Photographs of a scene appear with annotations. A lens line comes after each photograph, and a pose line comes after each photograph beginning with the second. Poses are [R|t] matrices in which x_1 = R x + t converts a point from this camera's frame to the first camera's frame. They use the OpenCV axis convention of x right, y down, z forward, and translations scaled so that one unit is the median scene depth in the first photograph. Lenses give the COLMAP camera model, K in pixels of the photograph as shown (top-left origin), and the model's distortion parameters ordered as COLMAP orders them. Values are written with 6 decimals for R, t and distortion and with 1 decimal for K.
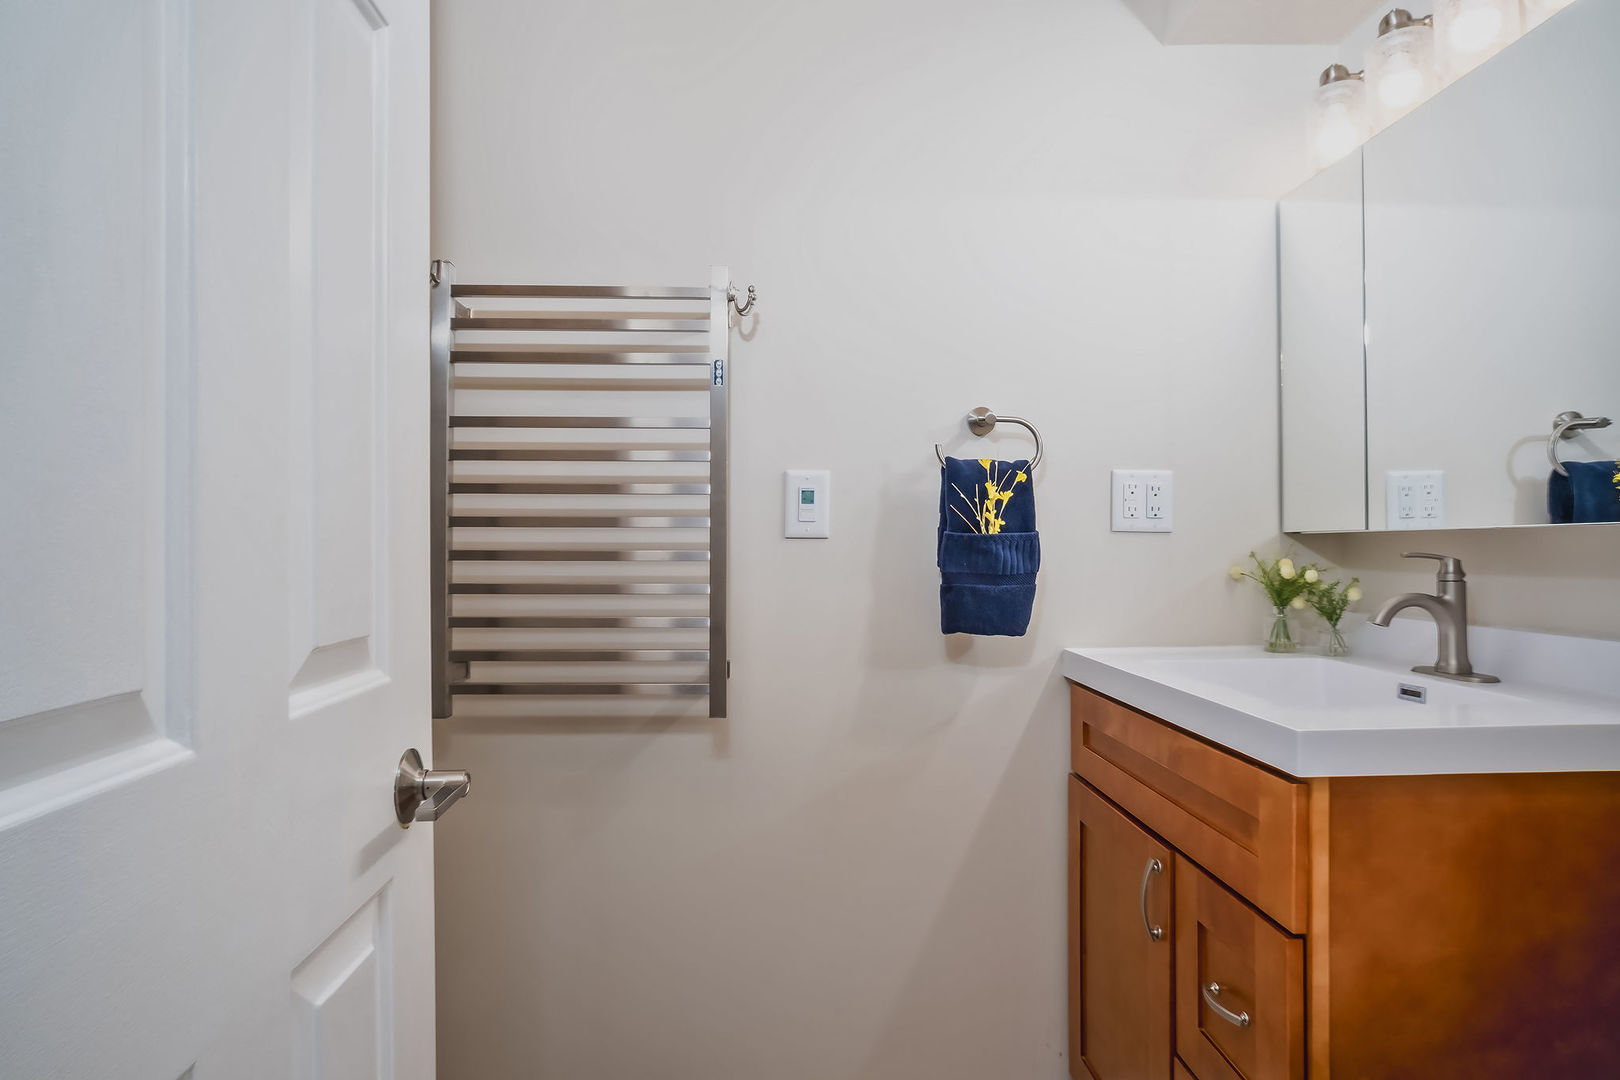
lens RADIAL K [[965.9, 0, 802.5], [0, 965.9, 542.5], [0, 0, 1]] dist [0.026144, 0.000307]
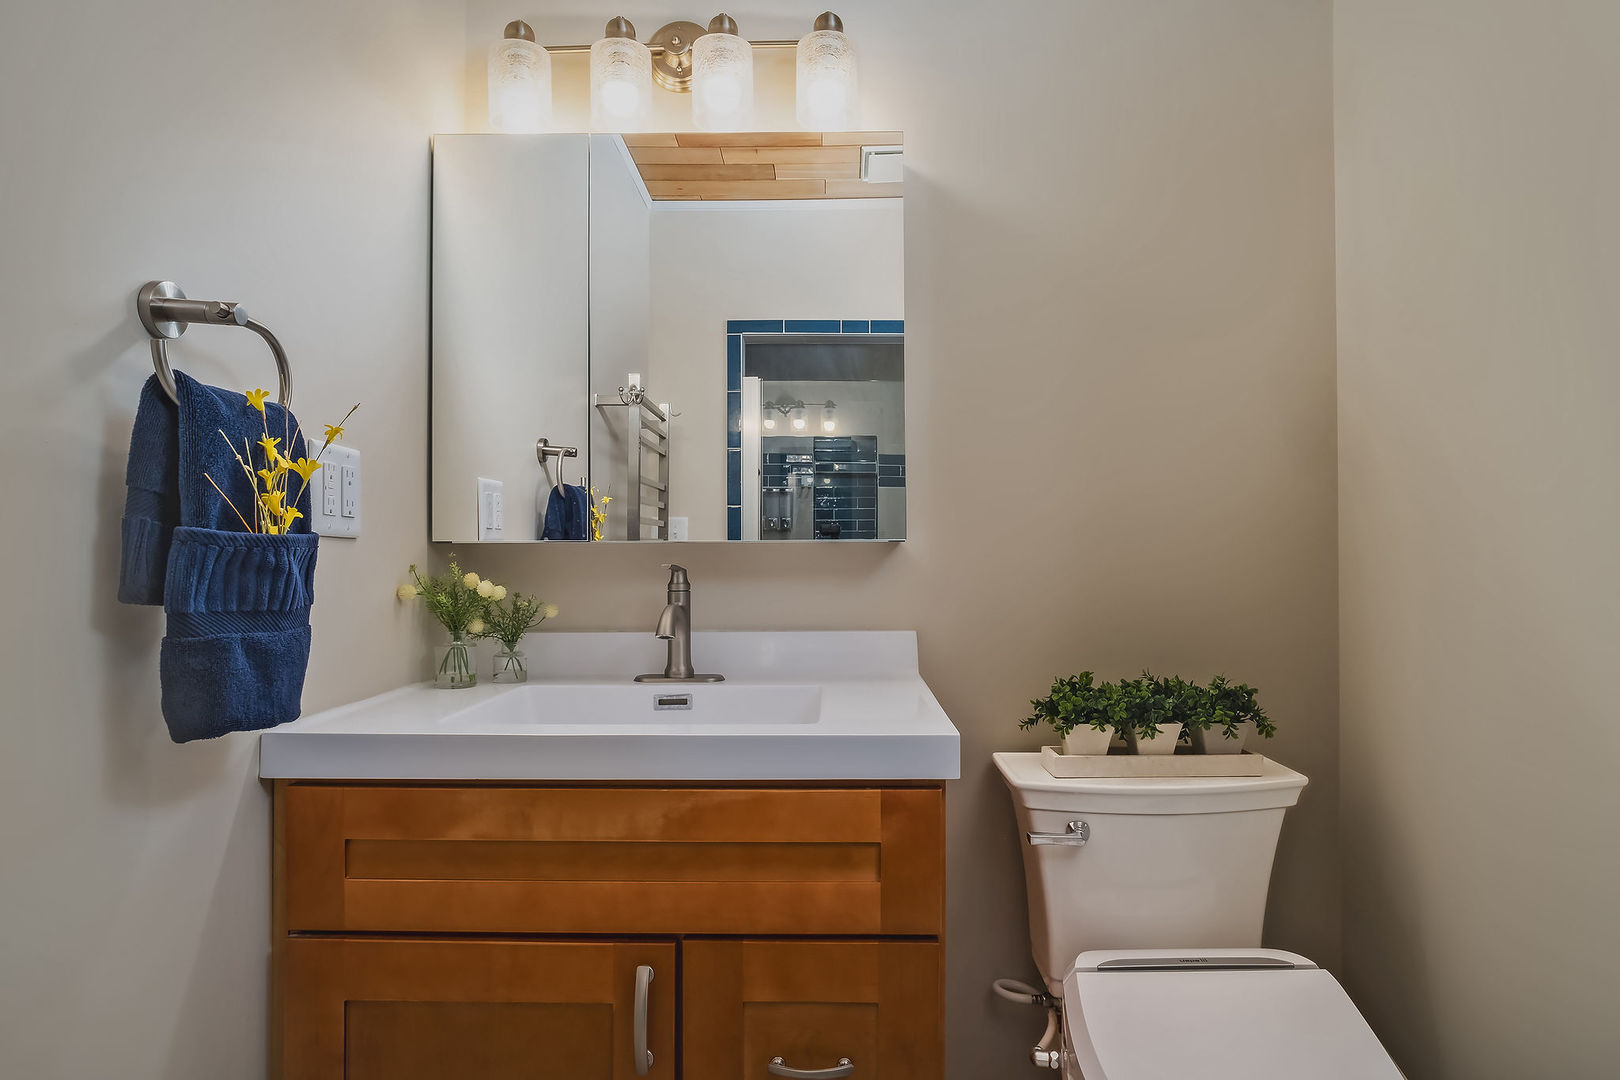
lens RADIAL K [[965.9, 0, 802.5], [0, 965.9, 542.5], [0, 0, 1]] dist [0.026144, 0.000307]
pose [[0.061356, 0.017978, 0.997954, -0.323936], [-0.002689, 0.999837, -0.017847, 0.004202], [-0.998112, -0.001588, 0.061395, 0.680479]]
